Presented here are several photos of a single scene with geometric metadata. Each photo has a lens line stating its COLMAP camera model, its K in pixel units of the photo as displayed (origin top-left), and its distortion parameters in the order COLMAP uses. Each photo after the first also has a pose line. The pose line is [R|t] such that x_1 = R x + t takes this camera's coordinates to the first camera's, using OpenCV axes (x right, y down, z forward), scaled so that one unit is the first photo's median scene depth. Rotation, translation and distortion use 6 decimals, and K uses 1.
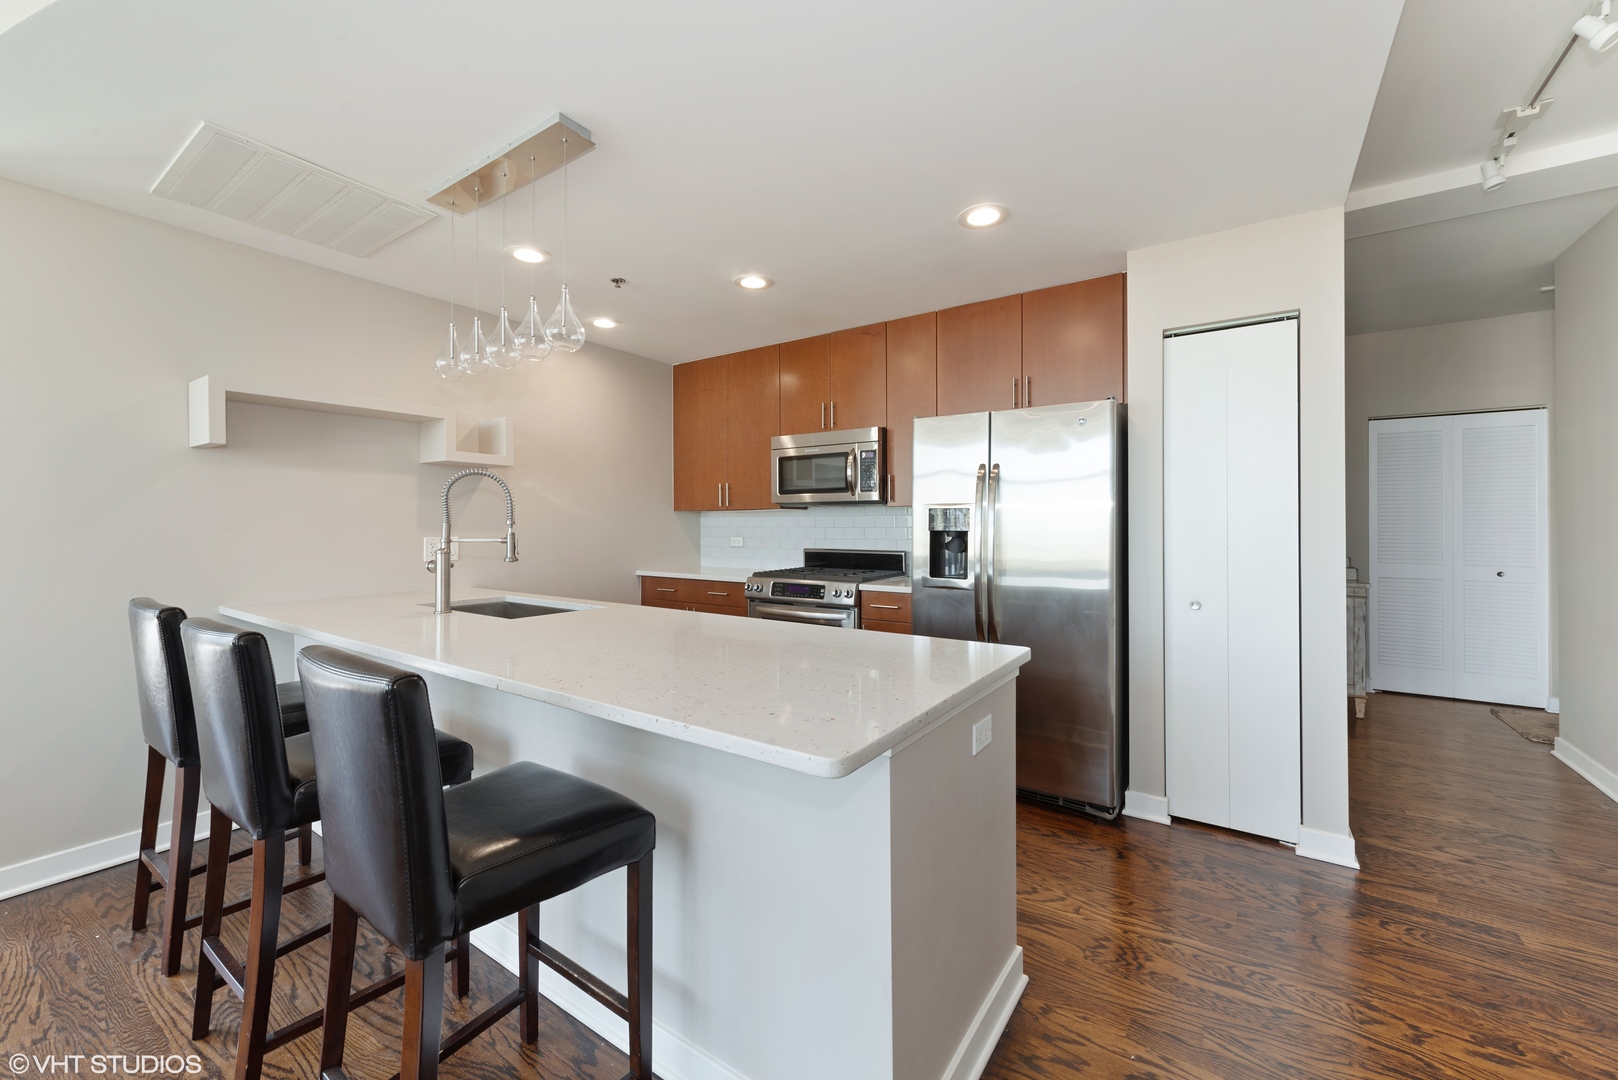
lens RADIAL K [[645.3, 0, 805.3], [0, 645.3, 516.0], [0, 0, 1]] dist [0.014820, -0.005929]
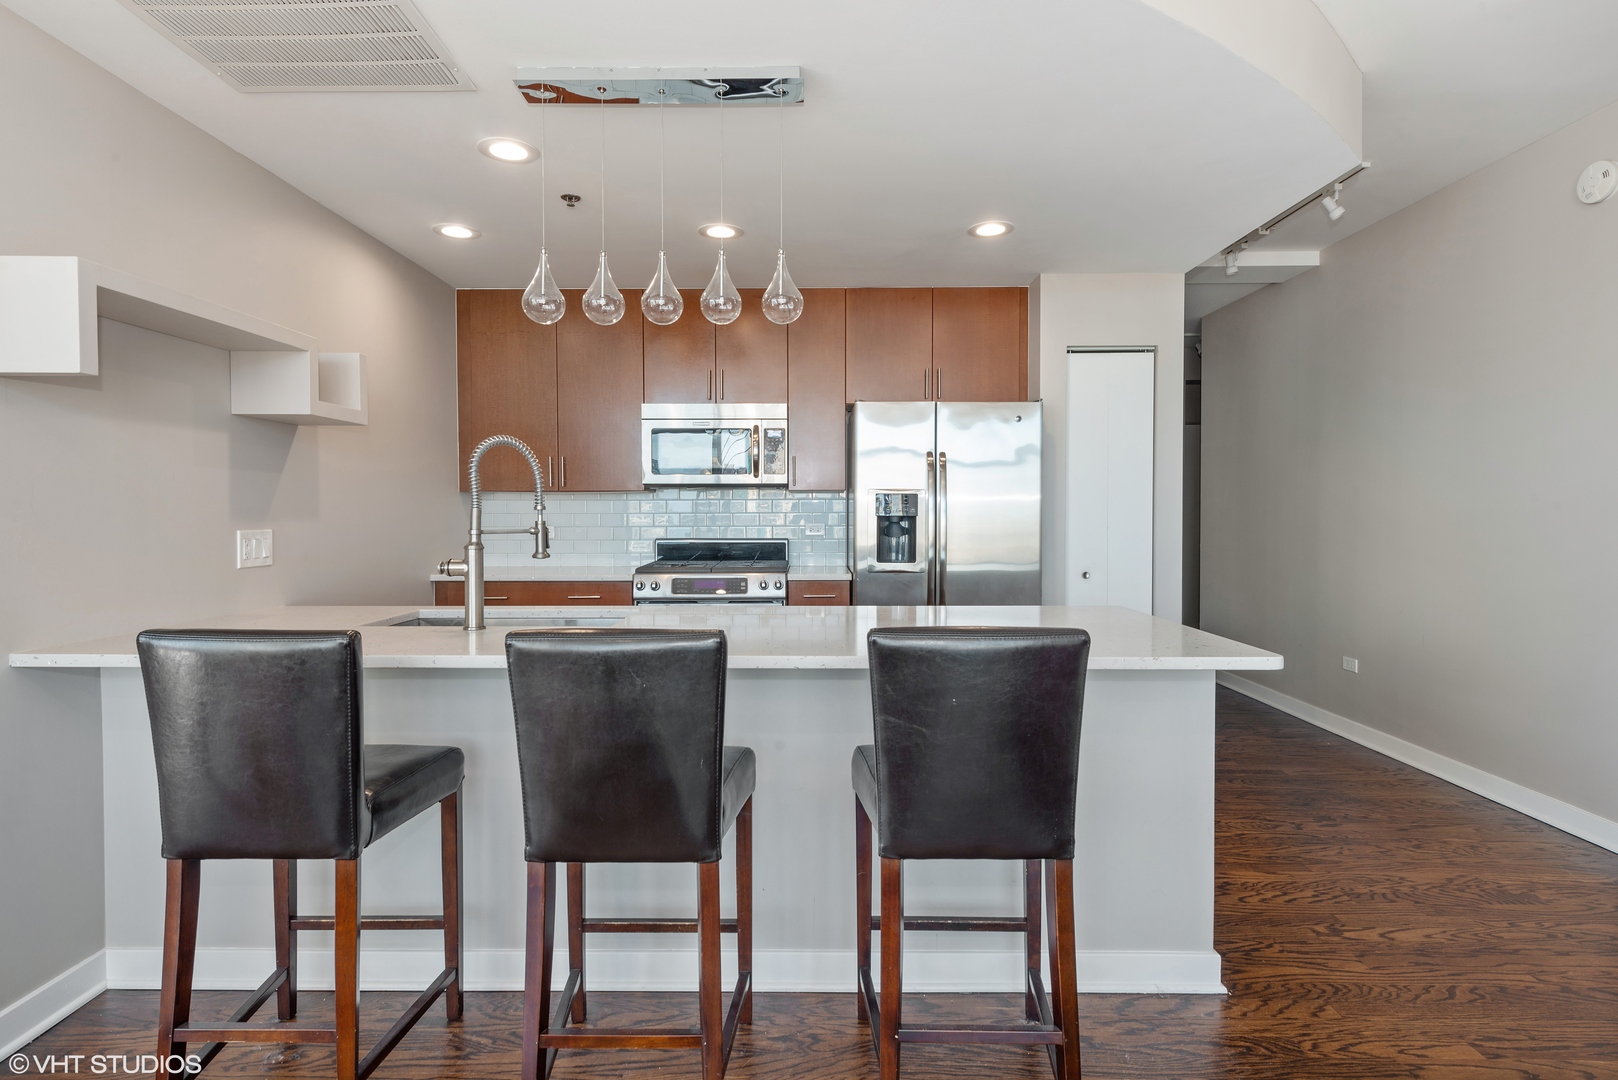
lens RADIAL K [[845.6, 0, 818.0], [0, 845.6, 516.8], [0, 0, 1]] dist [0.015971, -0.003358]
pose [[0.819265, -0.005821, 0.573386, -0.627383], [-0.006637, 0.999785, 0.019631, -0.001024], [-0.573377, -0.019889, 0.819050, -0.016422]]
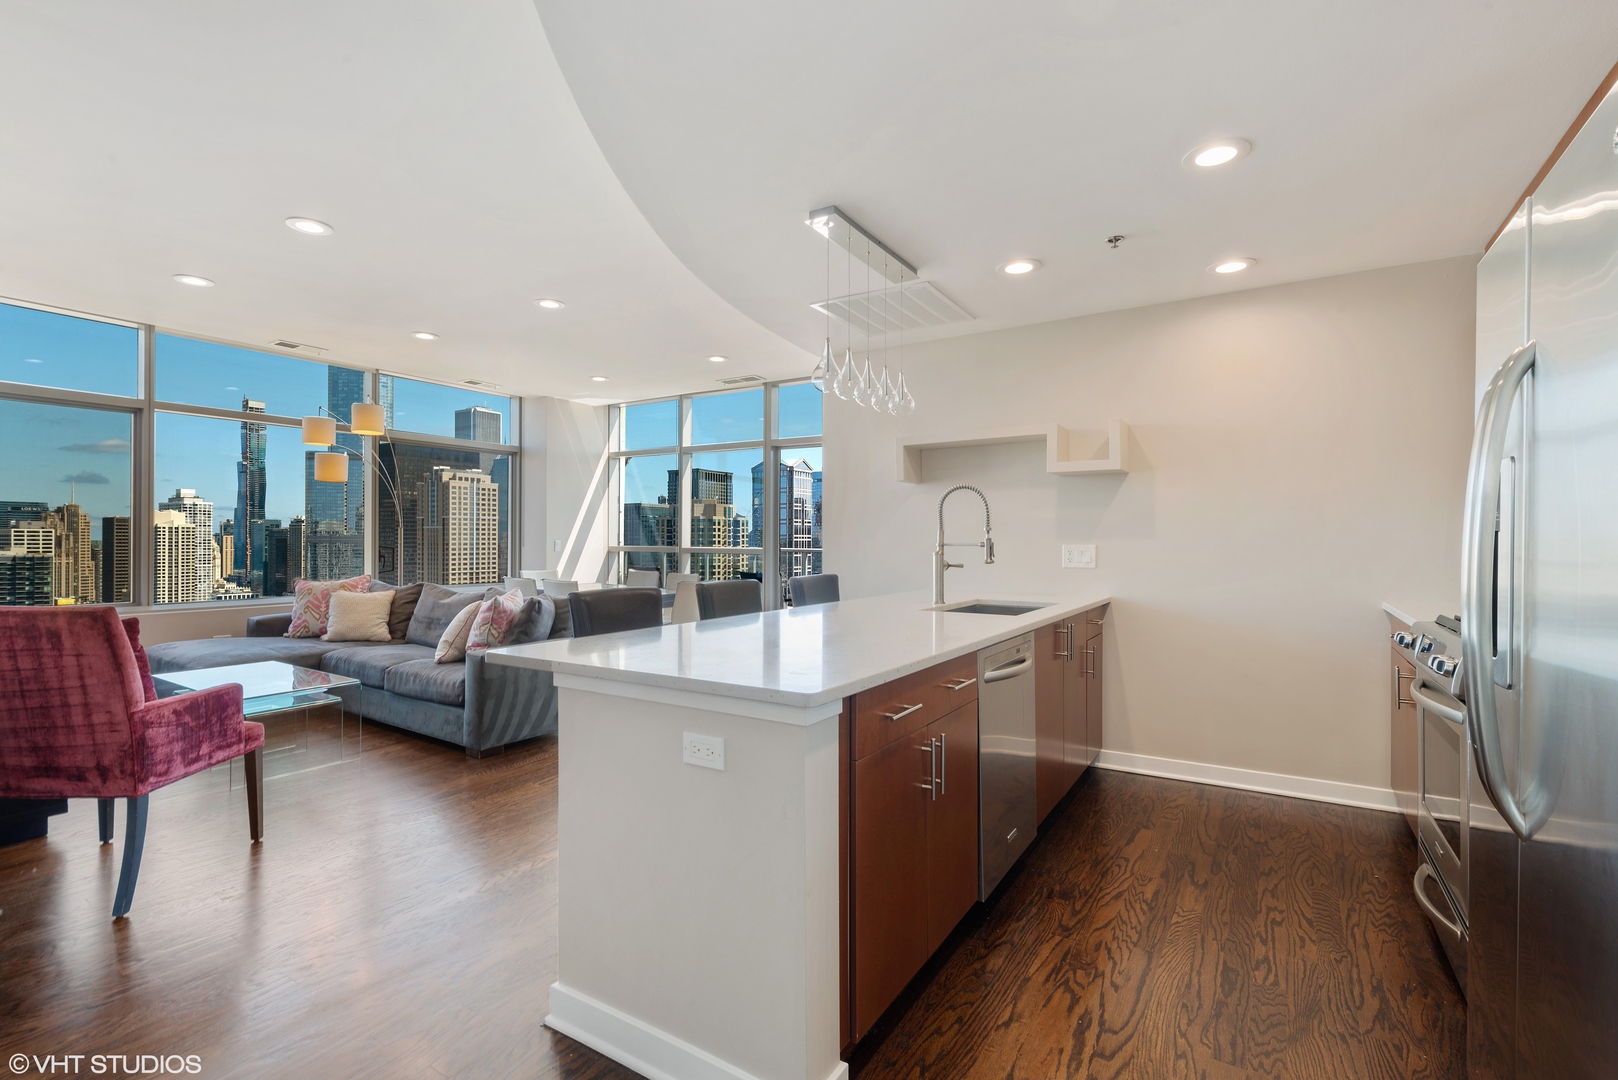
lens RADIAL K [[747.2, 0, 809.5], [0, 747.2, 538.9], [0, 0, 1]] dist [0.020173, -0.007569]
pose [[0.037762, -0.004369, -0.999277, 0.658533], [0.013659, 0.999899, -0.003856, 0.023465], [0.999193, -0.013503, 0.037818, 0.555914]]
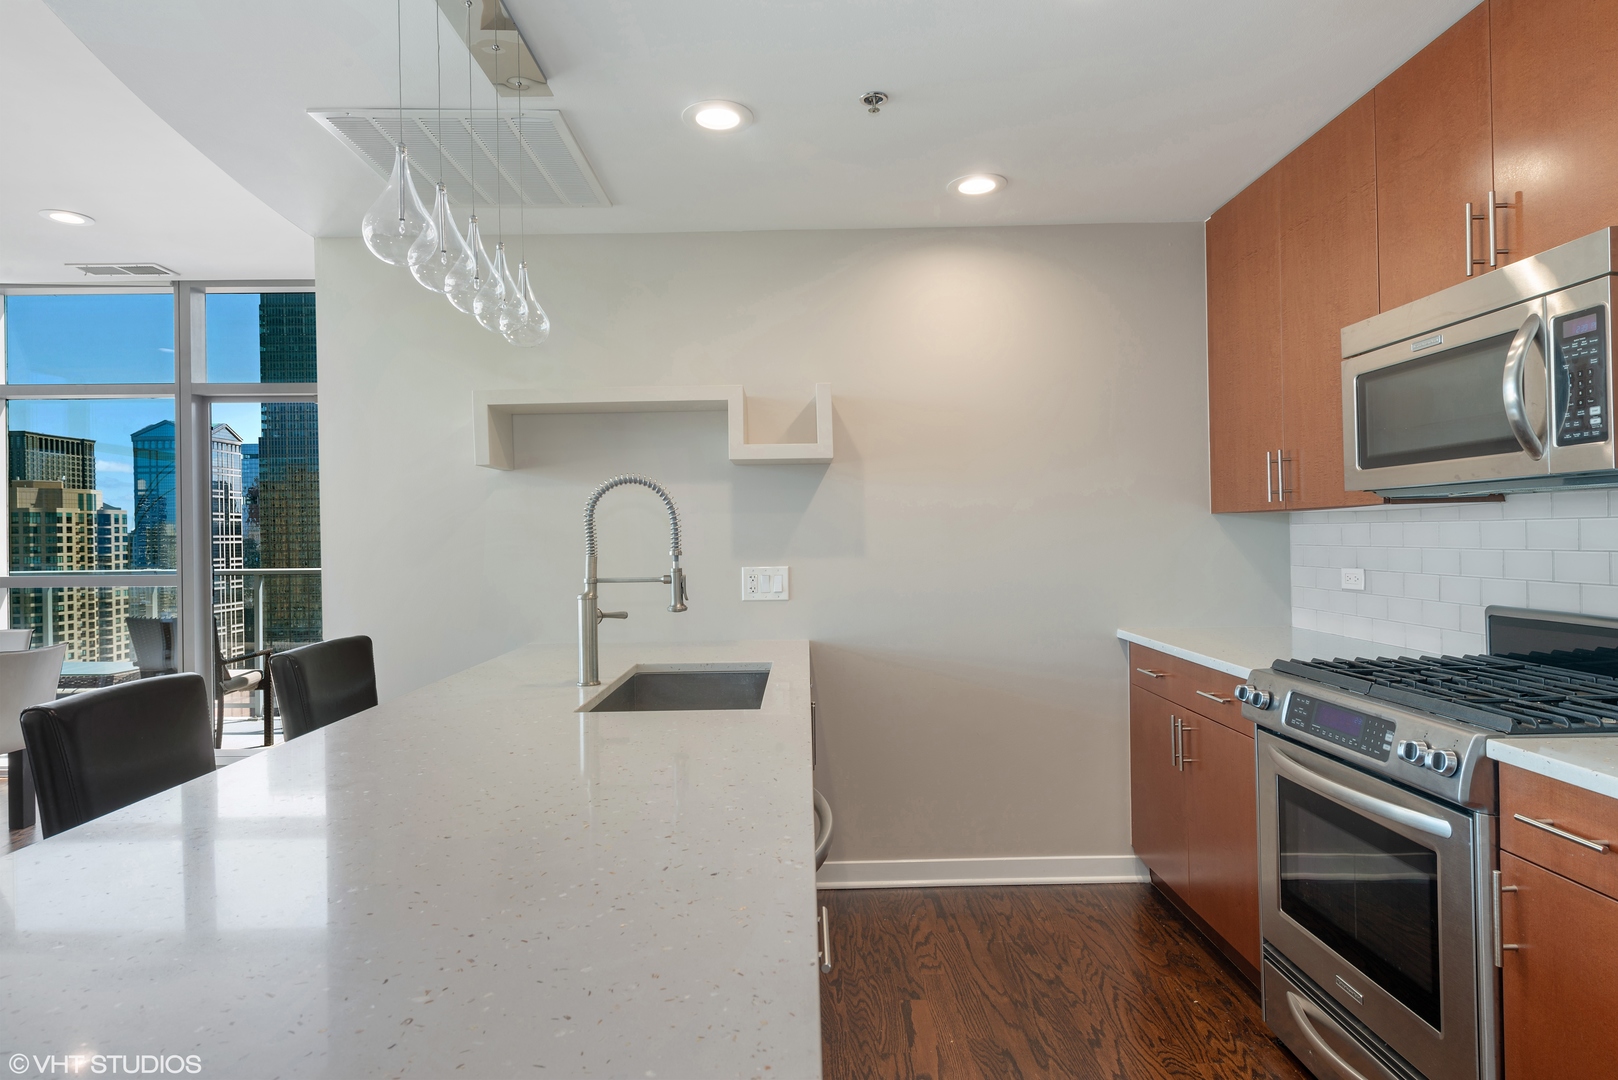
lens RADIAL K [[898.3, 0, 808.6], [0, 898.3, 537.4], [0, 0, 1]] dist [0.022304, -0.010560]
pose [[0.565851, -0.007322, -0.824475, 0.288584], [0.028310, 0.999543, 0.010553, -0.008941], [0.824022, -0.029312, 0.565800, 0.515991]]
